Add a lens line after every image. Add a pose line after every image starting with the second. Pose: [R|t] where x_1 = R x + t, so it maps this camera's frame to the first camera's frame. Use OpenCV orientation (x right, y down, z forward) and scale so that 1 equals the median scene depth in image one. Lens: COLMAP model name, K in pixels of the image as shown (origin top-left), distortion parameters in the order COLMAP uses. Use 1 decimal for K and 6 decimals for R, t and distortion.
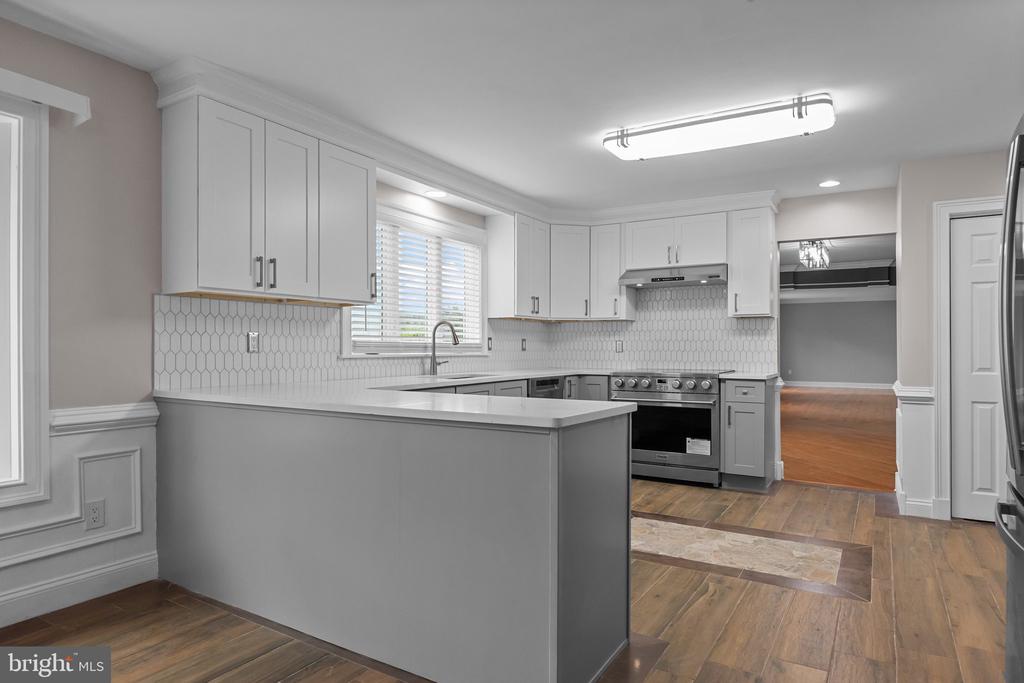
lens RADIAL K [[614.0, 0, 516.6], [0, 614.0, 347.0], [0, 0, 1]] dist [-0.004511, -0.000535]
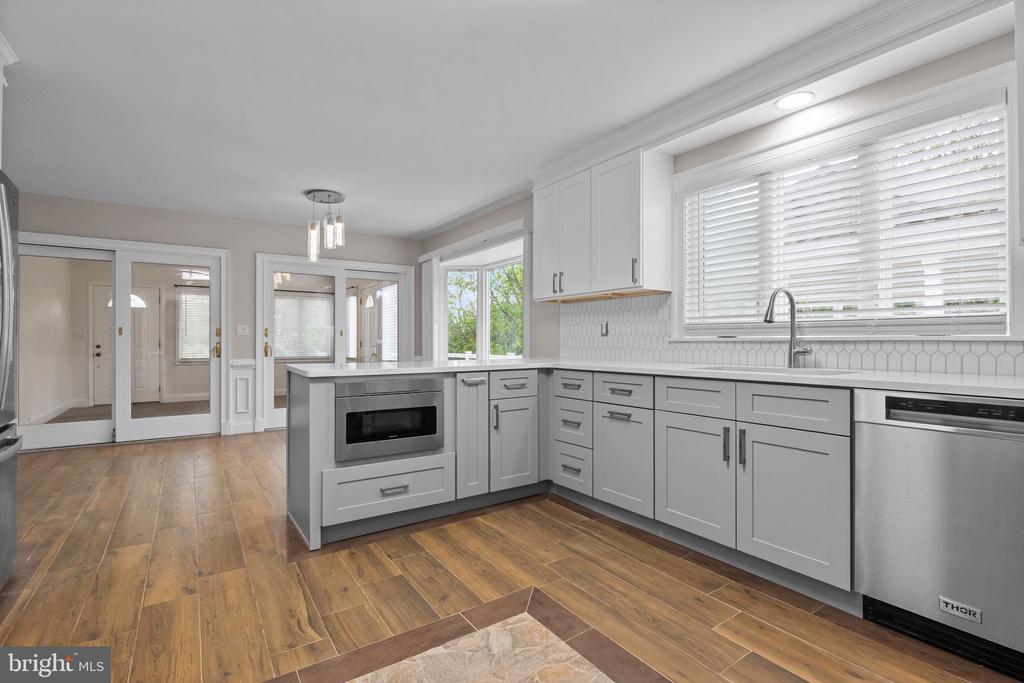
lens RADIAL K [[479.8, 0, 517.0], [0, 479.8, 341.6], [0, 0, 1]] dist [-0.001146, 0.000641]
pose [[-0.420650, 0.012411, -0.907138, 0.551836], [0.012360, 0.999892, 0.007948, 0.009409], [0.907139, -0.007869, -0.420758, 1.087185]]
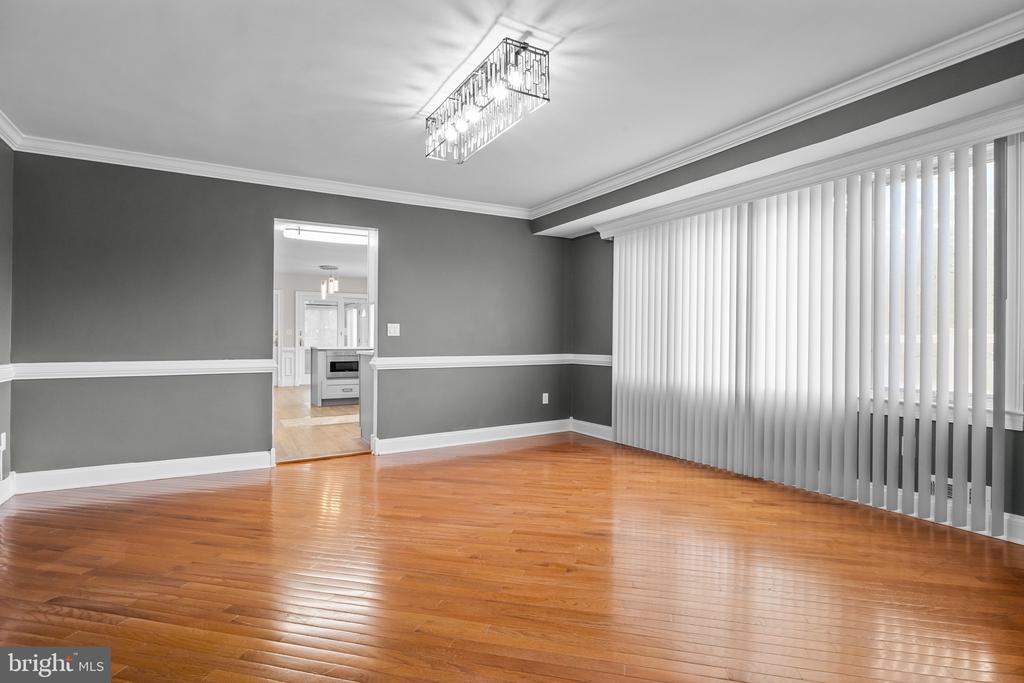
lens RADIAL K [[527.8, 0, 517.4], [0, 527.8, 343.3], [0, 0, 1]] dist [-0.007291, 0.000438]
pose [[-0.490150, 0.010624, -0.871574, 1.683413], [0.007503, 0.999940, 0.007969, 0.028012], [0.871606, -0.002634, -0.490200, 2.477504]]
